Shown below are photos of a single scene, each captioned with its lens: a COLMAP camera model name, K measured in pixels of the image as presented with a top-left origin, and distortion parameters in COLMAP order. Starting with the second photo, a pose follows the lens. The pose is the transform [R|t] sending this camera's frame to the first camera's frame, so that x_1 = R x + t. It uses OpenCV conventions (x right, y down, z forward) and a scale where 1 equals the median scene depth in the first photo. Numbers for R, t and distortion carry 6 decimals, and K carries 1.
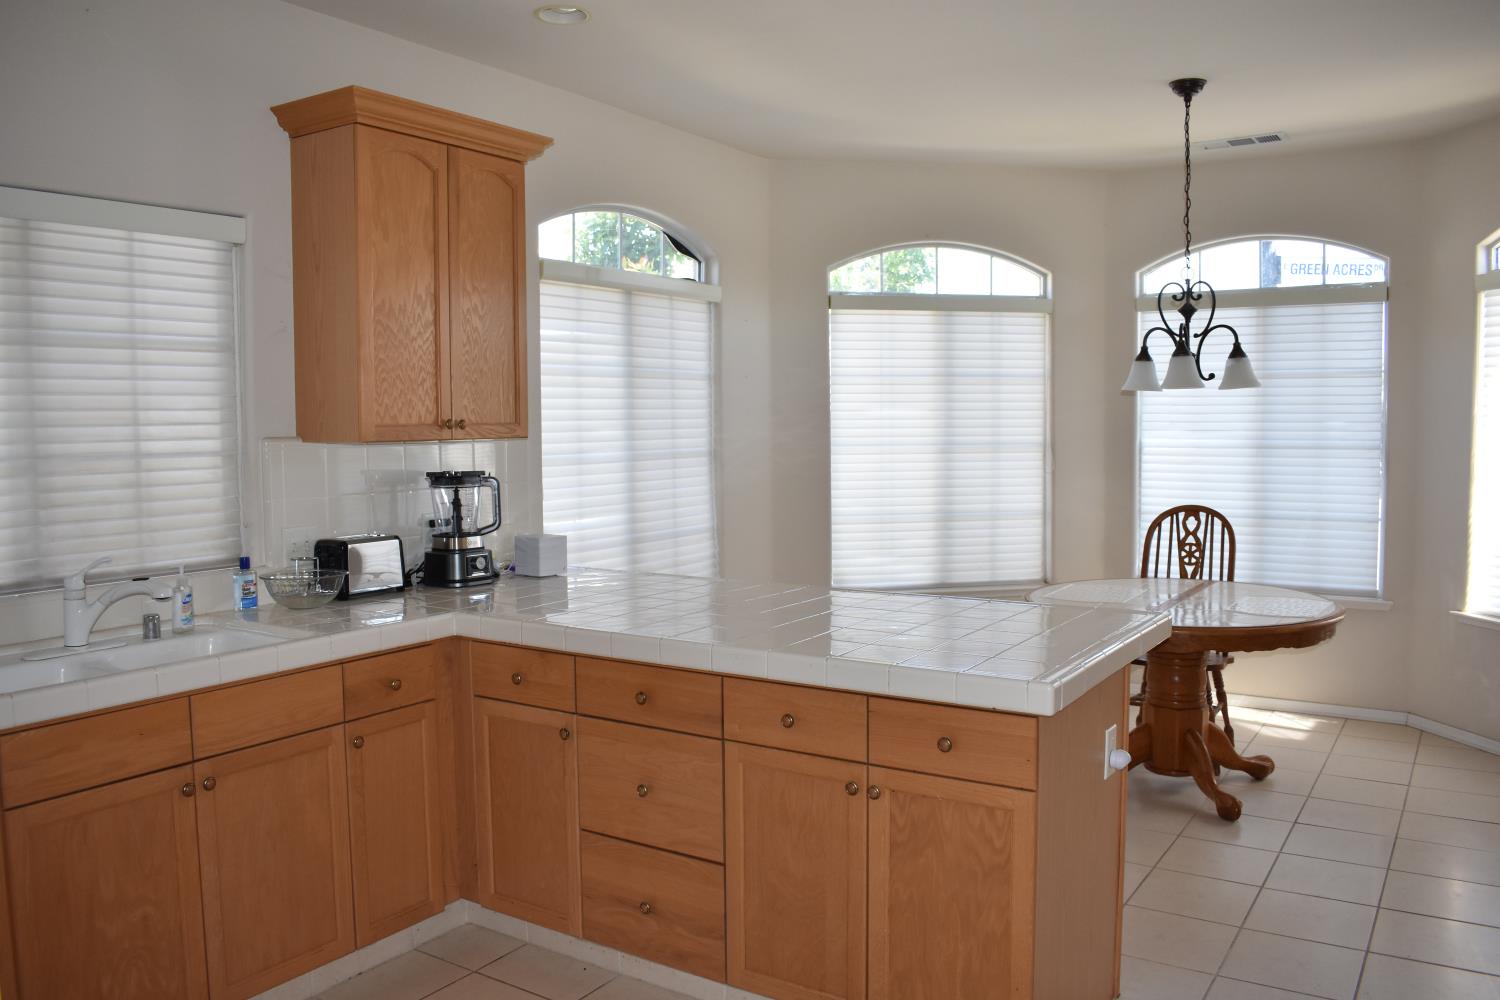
lens RADIAL K [[1194.1, 0, 759.0], [0, 1194.1, 500.0], [0, 0, 1]] dist [-0.066486, -0.004343]
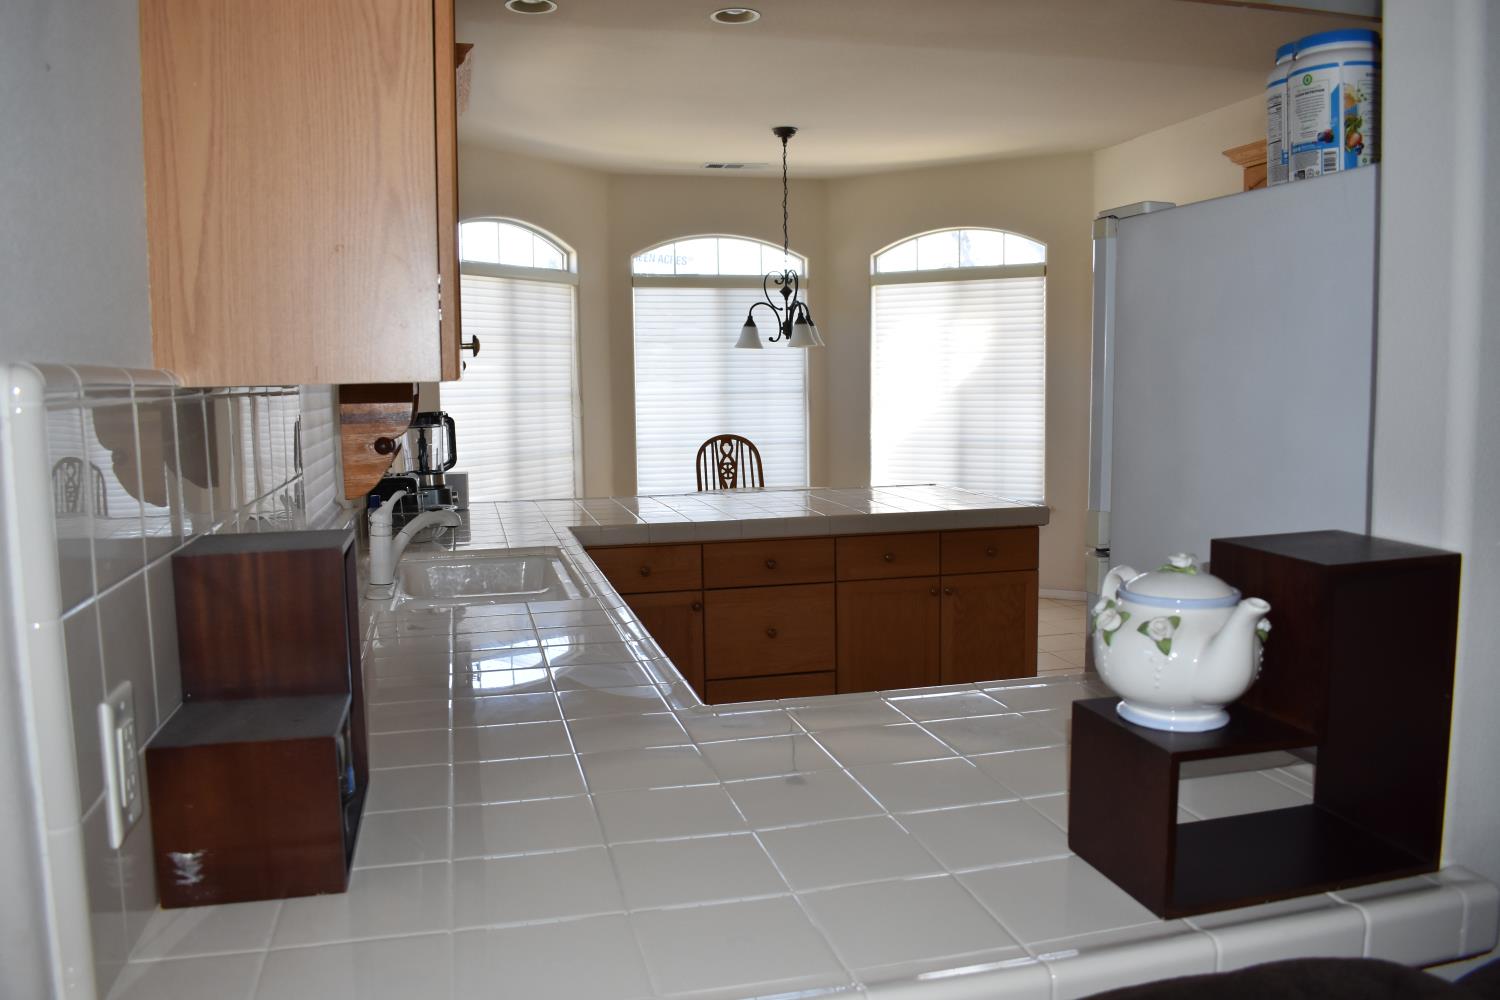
lens RADIAL K [[1194.1, 0, 759.0], [0, 1194.1, 500.0], [0, 0, 1]] dist [-0.066486, -0.004343]
pose [[0.666608, -0.074548, 0.741672, -0.626355], [0.059631, 0.997131, 0.046629, 0.017535], [-0.743020, 0.013144, 0.669140, 0.062292]]
